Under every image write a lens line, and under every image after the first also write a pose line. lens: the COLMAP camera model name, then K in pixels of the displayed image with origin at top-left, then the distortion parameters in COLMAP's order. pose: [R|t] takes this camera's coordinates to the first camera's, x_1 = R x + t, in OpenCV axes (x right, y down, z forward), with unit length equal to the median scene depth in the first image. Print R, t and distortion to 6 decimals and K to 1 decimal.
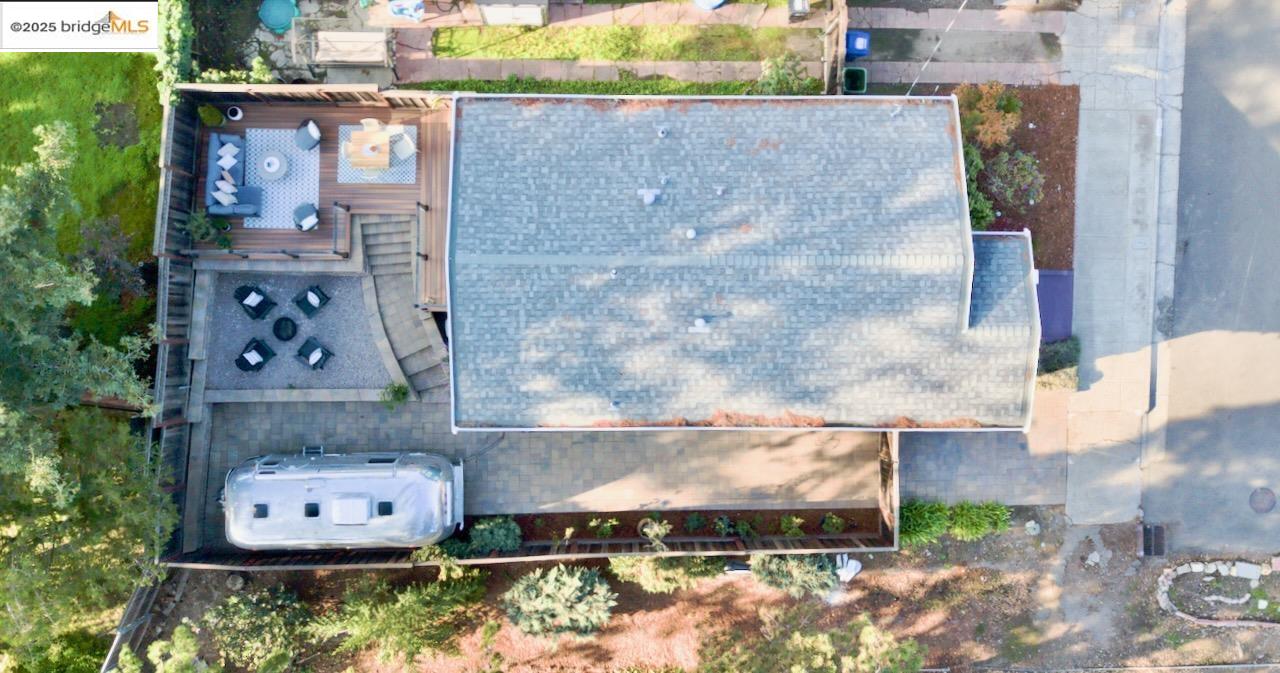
lens RADIAL K [[1082.7, 0, 640.0], [0, 1082.7, 336.5], [0, 0, 1]] dist [0.015423, -0.007263]
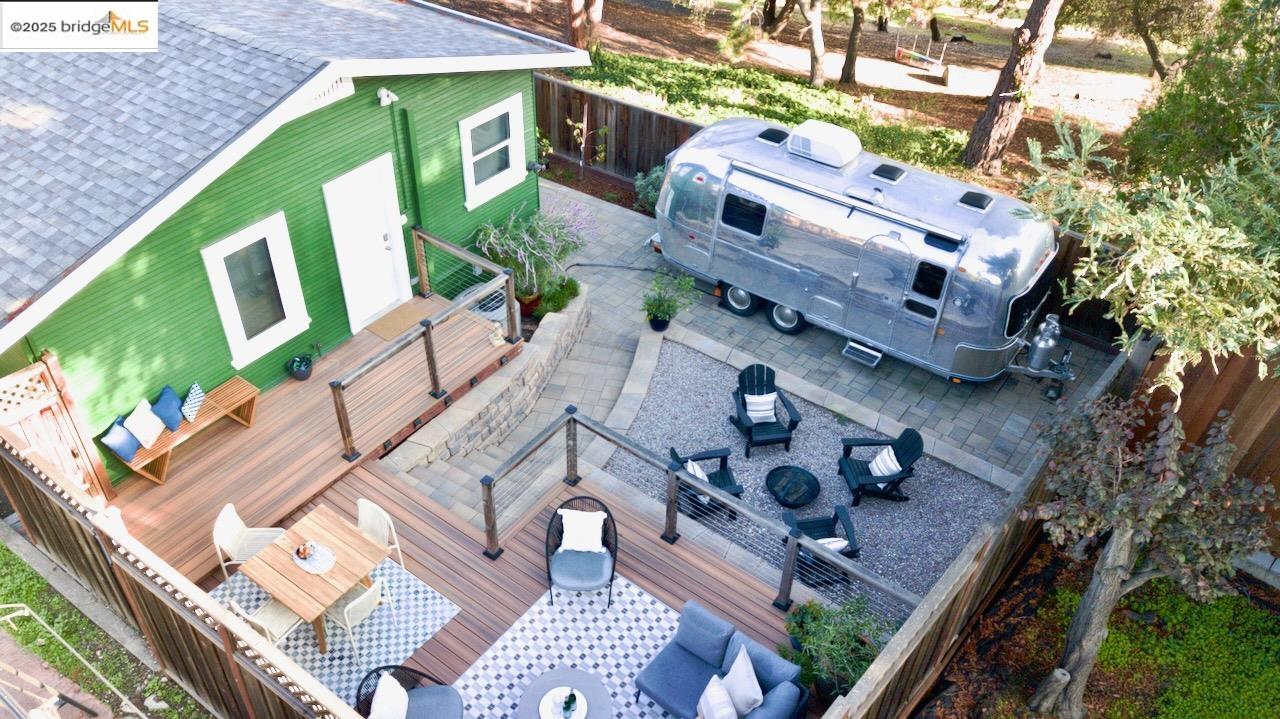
lens RADIAL K [[993.3, 0, 621.5], [0, 993.3, 361.1], [0, 0, 1]] dist [0.004276, -0.051515]
pose [[-0.805601, -0.403421, 0.433887, -0.420896], [0.591185, -0.499397, 0.633327, -0.271110], [-0.038815, 0.766716, 0.640811, 0.701032]]
